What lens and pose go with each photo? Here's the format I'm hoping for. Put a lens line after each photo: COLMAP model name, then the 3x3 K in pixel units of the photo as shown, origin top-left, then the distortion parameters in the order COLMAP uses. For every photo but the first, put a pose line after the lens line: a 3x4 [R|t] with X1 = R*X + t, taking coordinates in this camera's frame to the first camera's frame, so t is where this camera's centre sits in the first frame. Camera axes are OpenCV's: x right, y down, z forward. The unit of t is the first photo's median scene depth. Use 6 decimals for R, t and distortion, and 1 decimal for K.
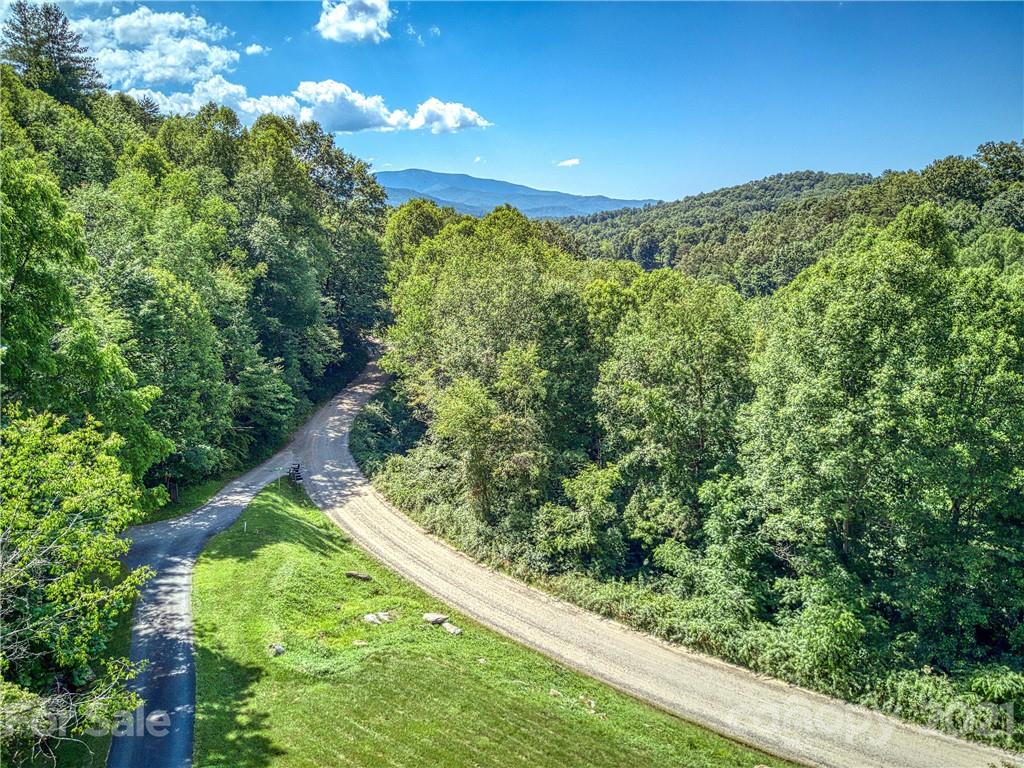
lens RADIAL K [[804.7, 0, 512.0], [0, 804.7, 384.0], [0, 0, 1]] dist [0.005357, 0.003121]
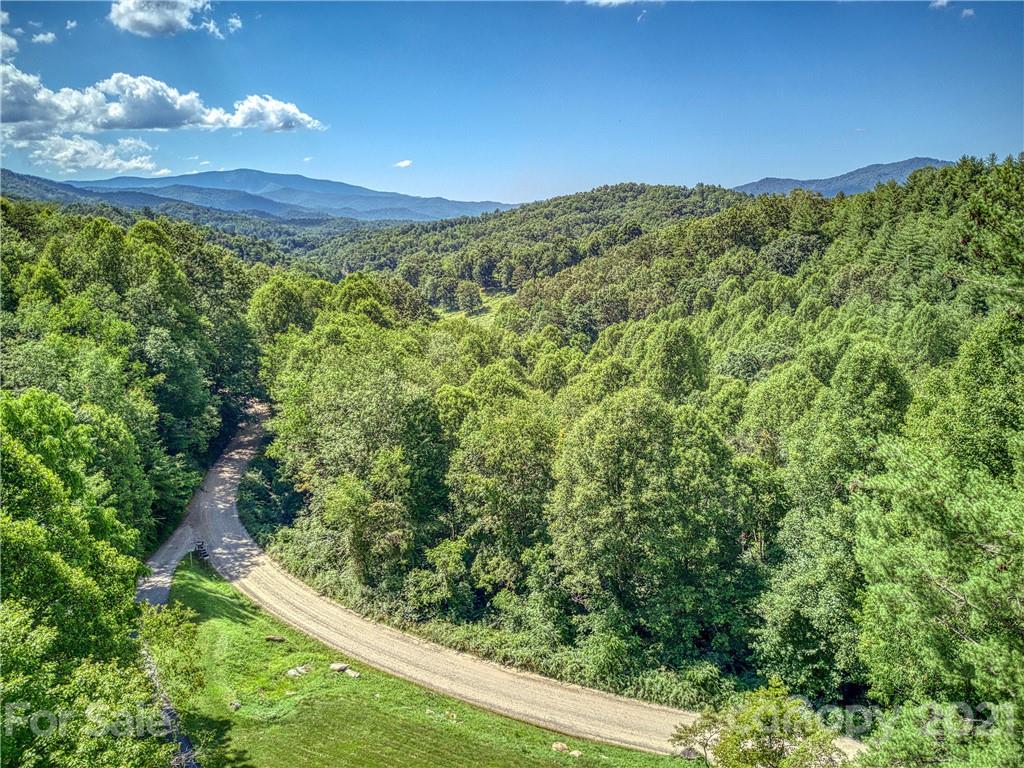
lens RADIAL K [[804.7, 0, 512.0], [0, 804.7, 384.0], [0, 0, 1]] dist [0.005357, 0.003121]
pose [[0.981065, -0.043890, 0.188641, -0.037622], [0.043645, 0.999032, 0.005454, -0.166604], [-0.188698, 0.002883, 0.982031, -0.368710]]
